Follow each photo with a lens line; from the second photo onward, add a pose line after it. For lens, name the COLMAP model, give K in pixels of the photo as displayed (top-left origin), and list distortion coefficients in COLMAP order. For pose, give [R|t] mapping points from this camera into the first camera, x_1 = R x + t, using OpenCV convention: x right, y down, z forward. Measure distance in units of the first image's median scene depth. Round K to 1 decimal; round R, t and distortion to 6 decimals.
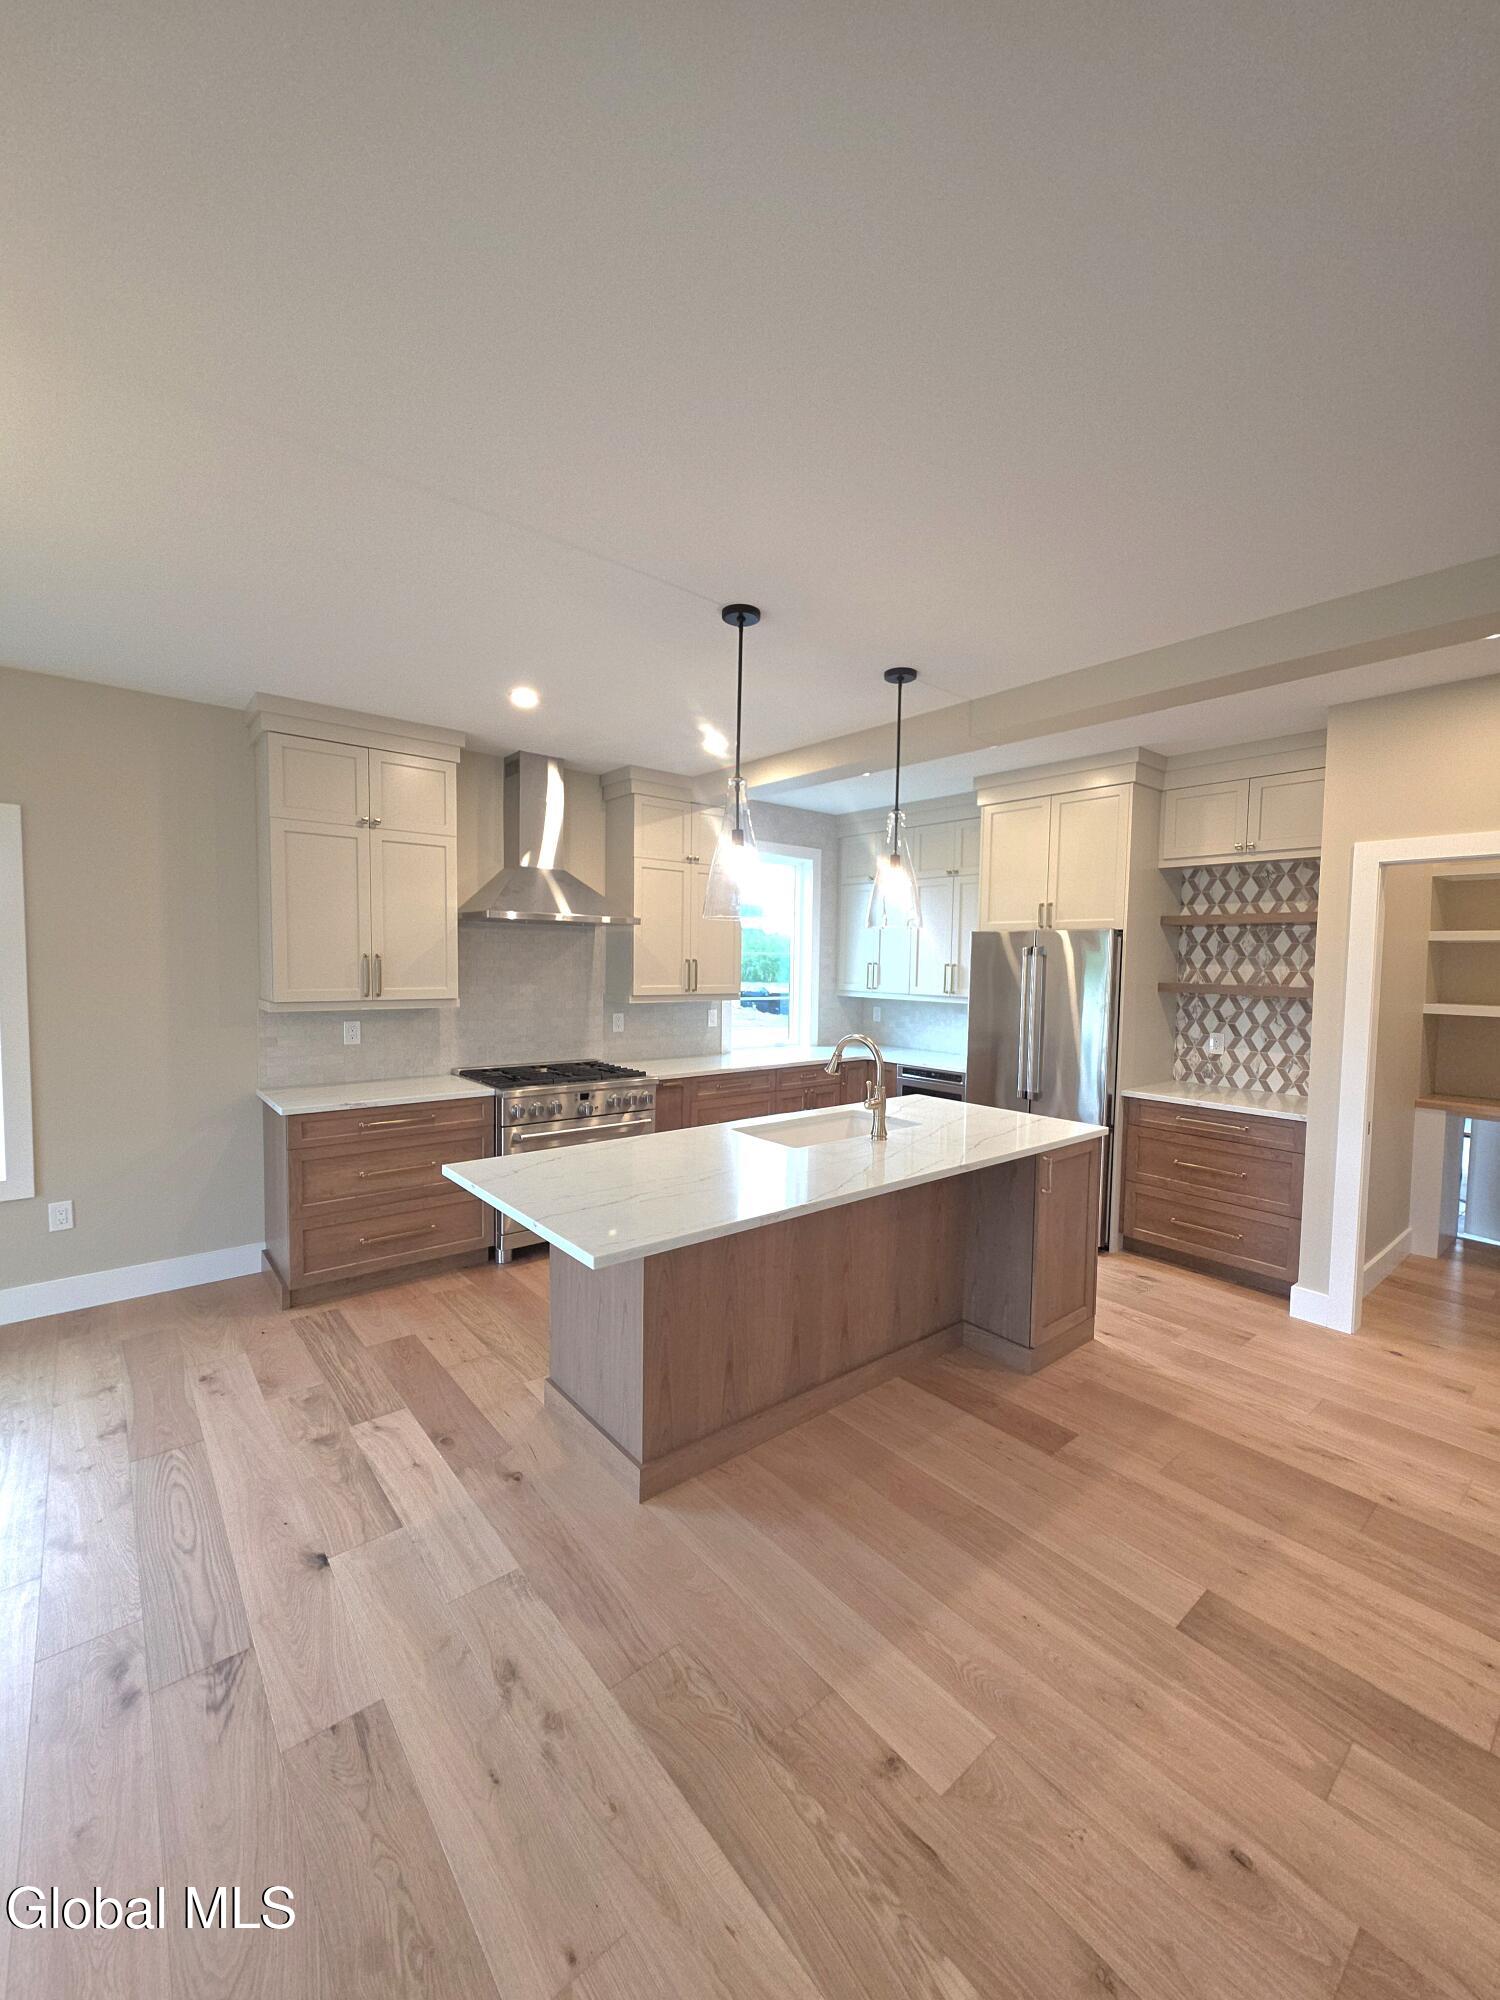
lens RADIAL K [[805.3, 0, 764.6], [0, 805.3, 1003.4], [0, 0, 1]] dist [-0.002207, -0.000502]
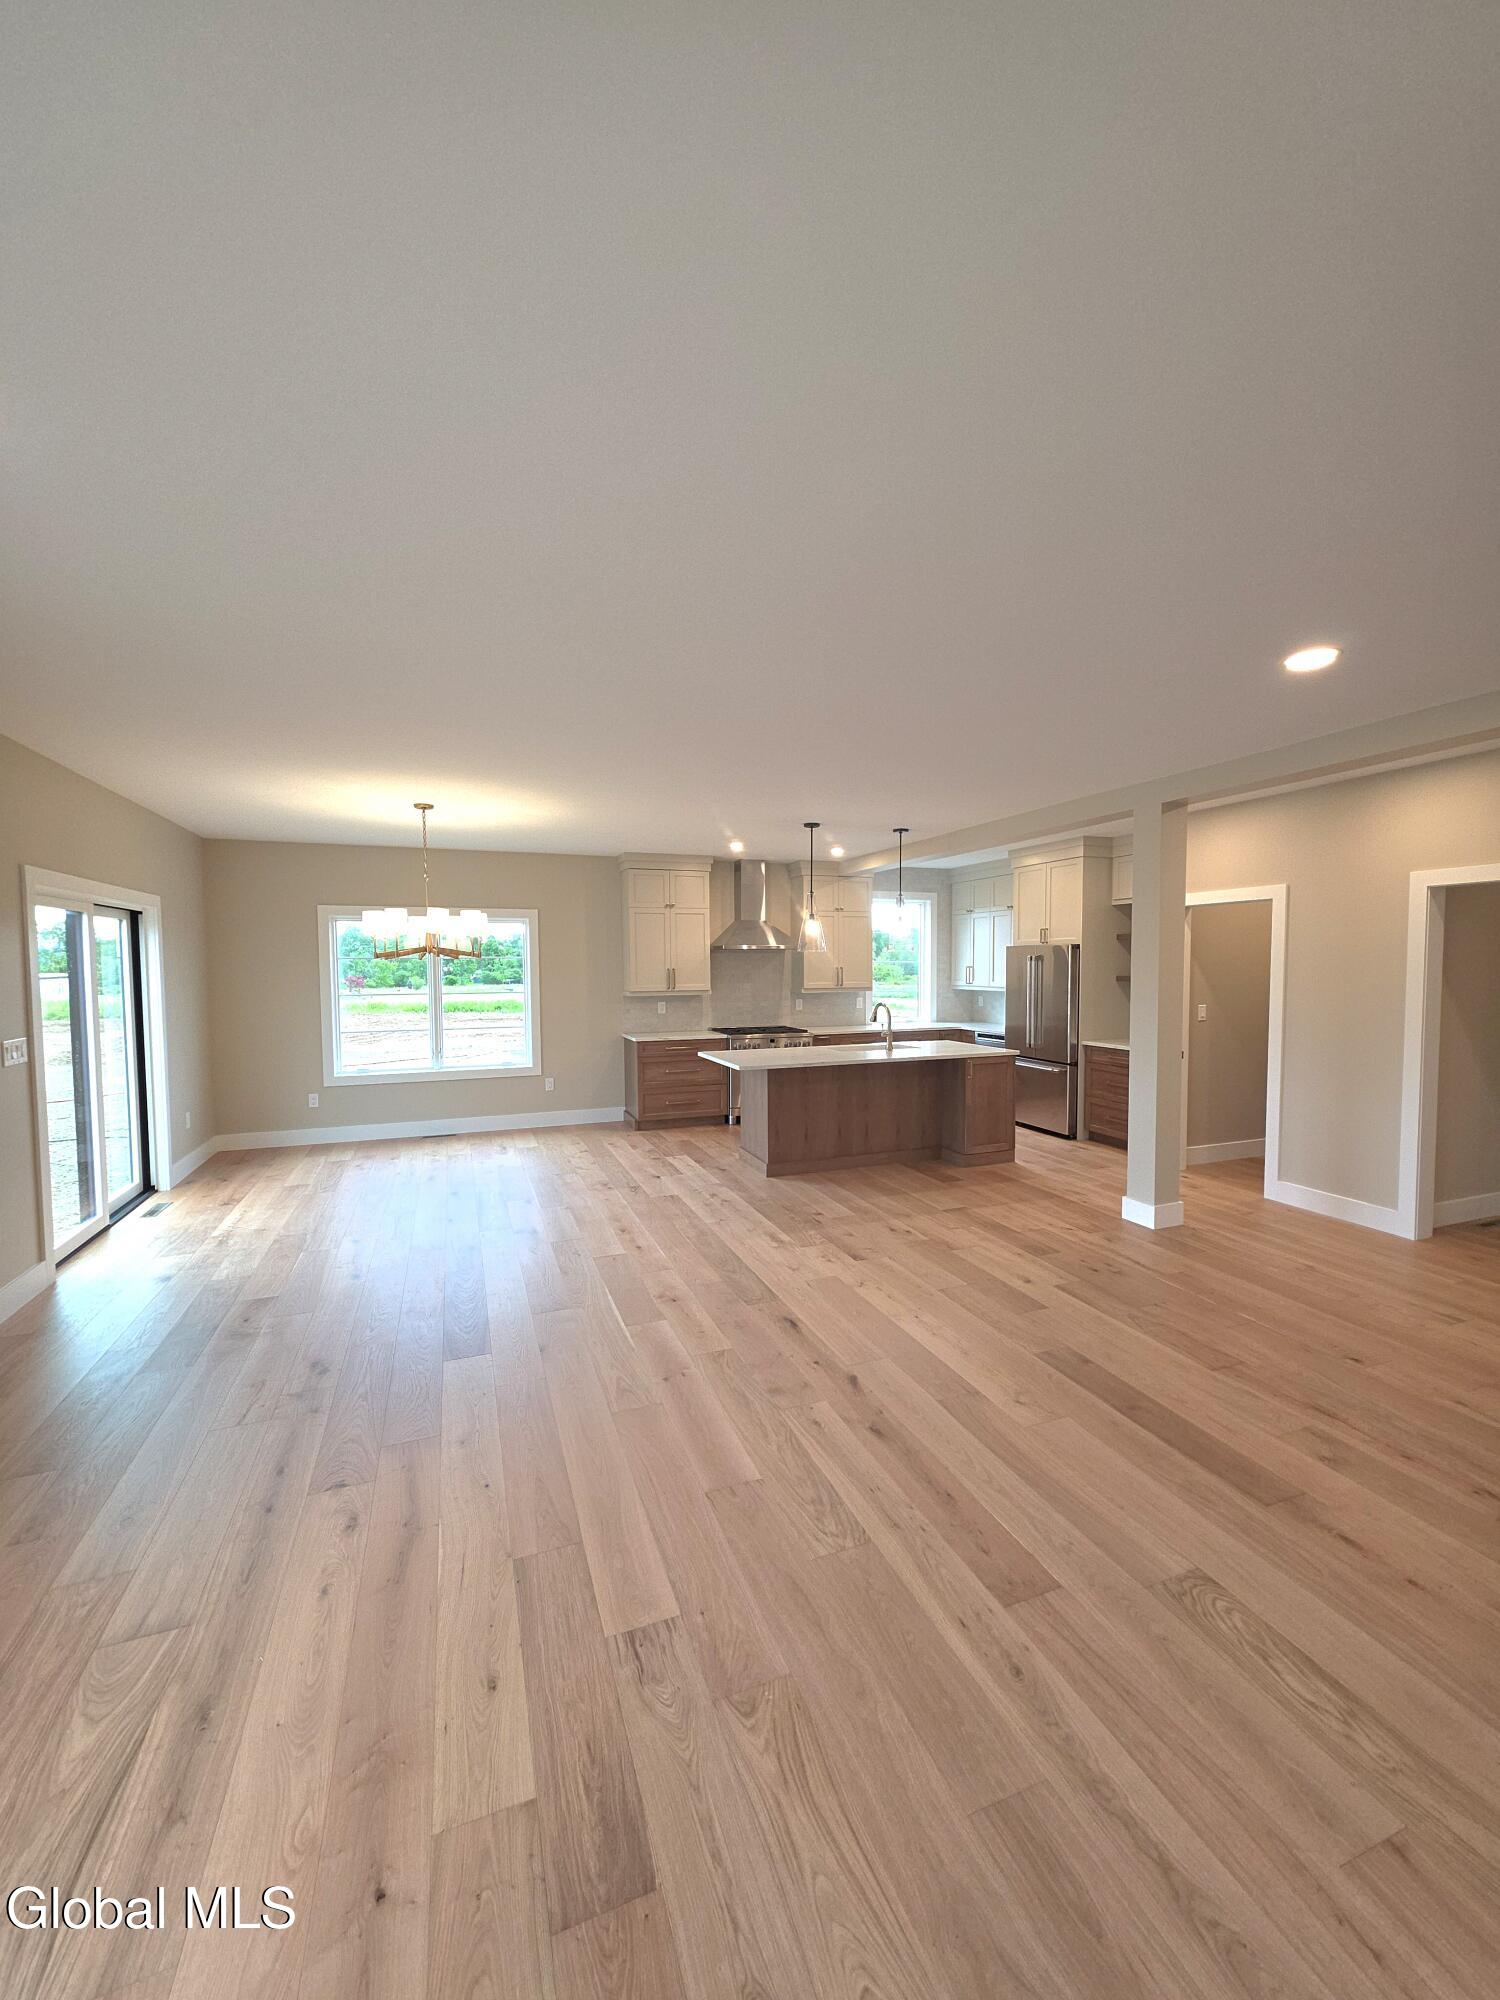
lens RADIAL K [[805.3, 0, 755.3], [0, 805.3, 998.9], [0, 0, 1]] dist [-0.002207, -0.000502]
pose [[0.942203, -0.008747, -0.334928, 0.387370], [0.004027, 0.999883, -0.014784, 0.045971], [0.335018, 0.012581, 0.942128, -0.831308]]
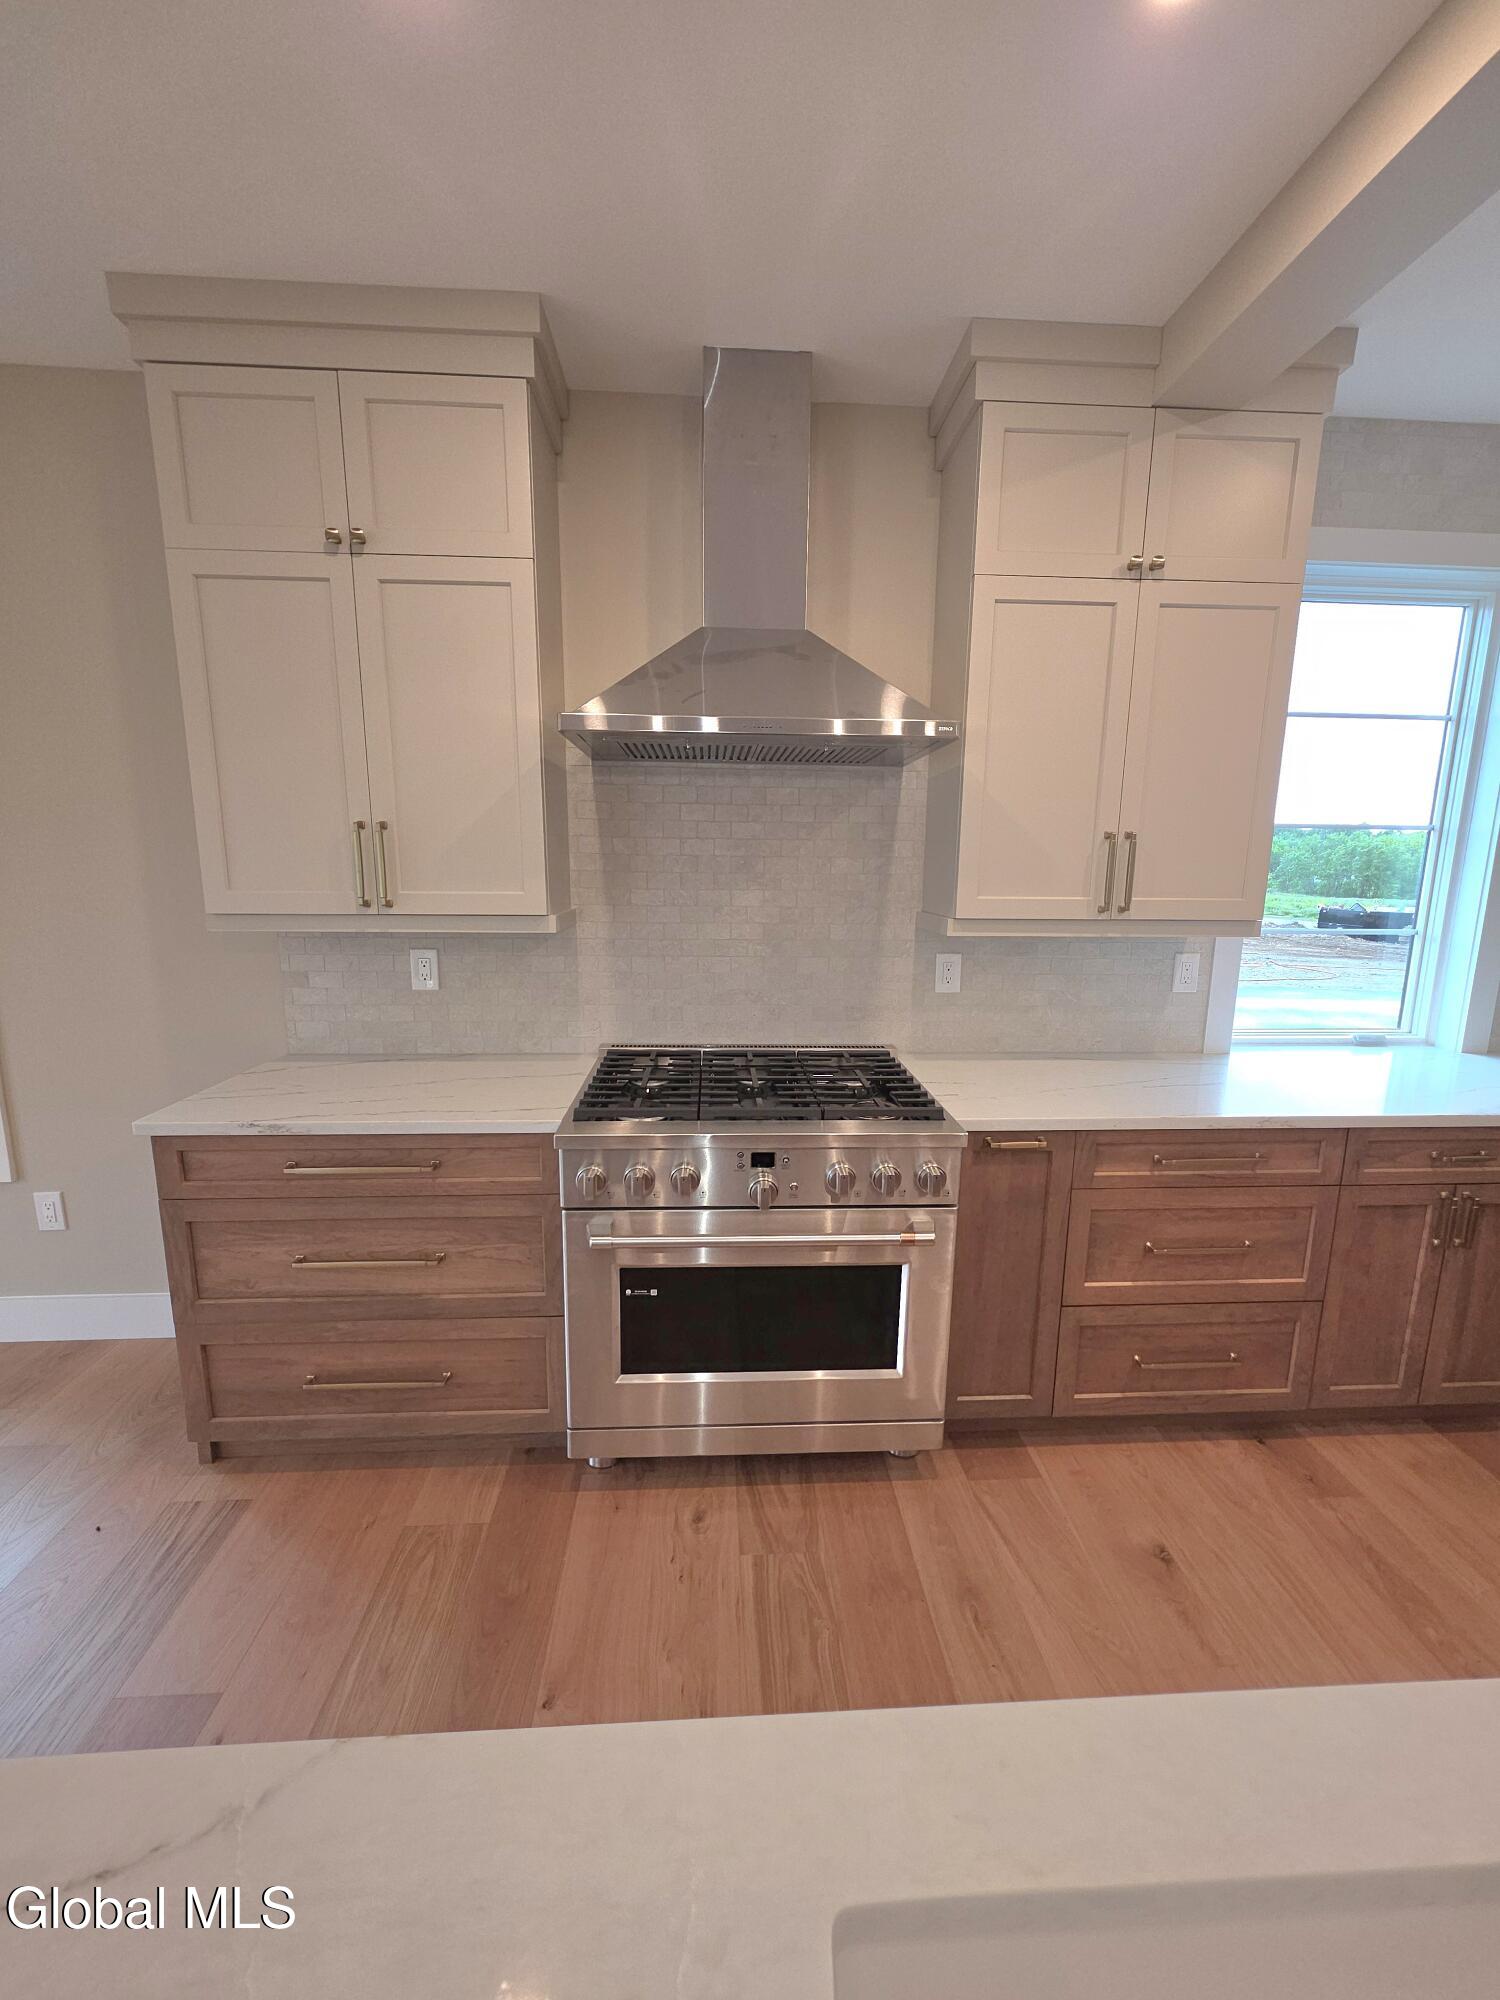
lens RADIAL K [[805.3, 0, 752.7], [0, 805.3, 1004.1], [0, 0, 1]] dist [-0.002207, -0.000502]
pose [[0.798803, 0.096888, -0.593739, 0.011607], [-0.030344, 0.992179, 0.121082, -0.015288], [0.600827, -0.078704, 0.795495, 0.690529]]
